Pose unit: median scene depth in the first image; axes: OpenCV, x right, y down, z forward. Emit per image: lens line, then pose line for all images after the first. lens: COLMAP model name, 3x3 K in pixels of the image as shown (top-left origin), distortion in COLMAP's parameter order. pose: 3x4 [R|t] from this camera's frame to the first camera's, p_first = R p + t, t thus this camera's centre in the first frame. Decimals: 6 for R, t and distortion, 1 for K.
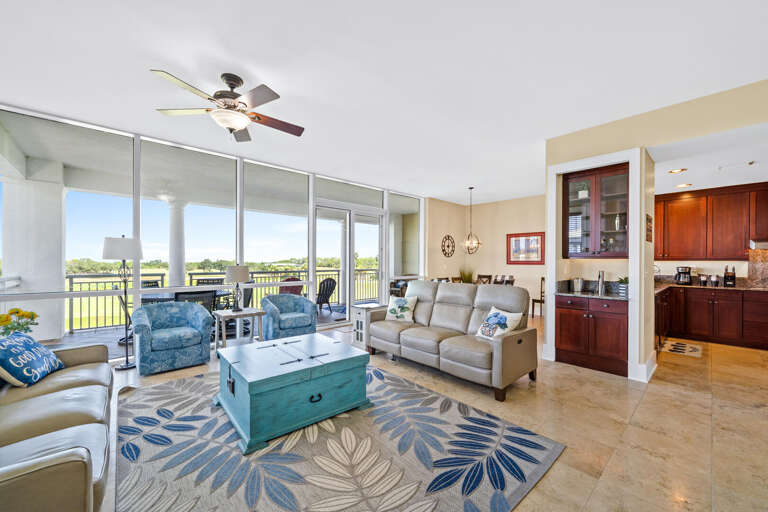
lens RADIAL K [[301.5, 0, 385.4], [0, 301.5, 261.4], [0, 0, 1]] dist [0.000107, 0.000014]
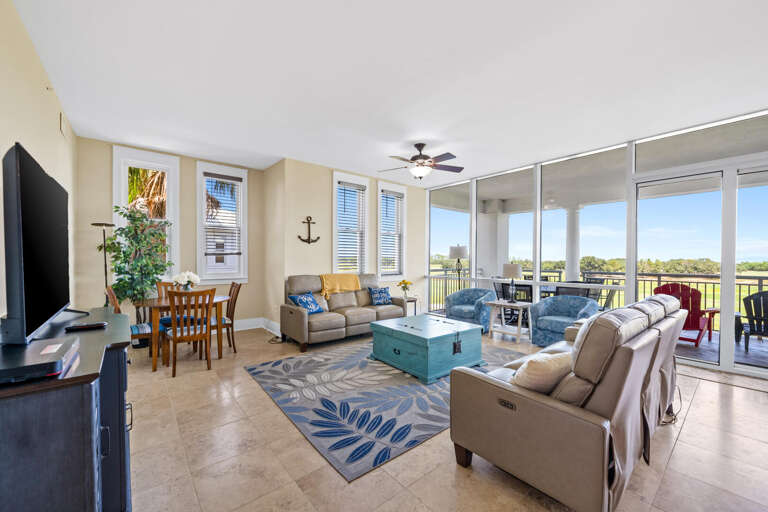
lens RADIAL K [[301.5, 0, 385.4], [0, 301.5, 261.4], [0, 0, 1]] dist [0.000107, 0.000014]
pose [[-0.040461, 0.004931, -0.999169, 1.254885], [-0.004833, 0.999975, 0.005131, 0.001792], [0.999169, 0.005037, -0.040436, 0.999427]]
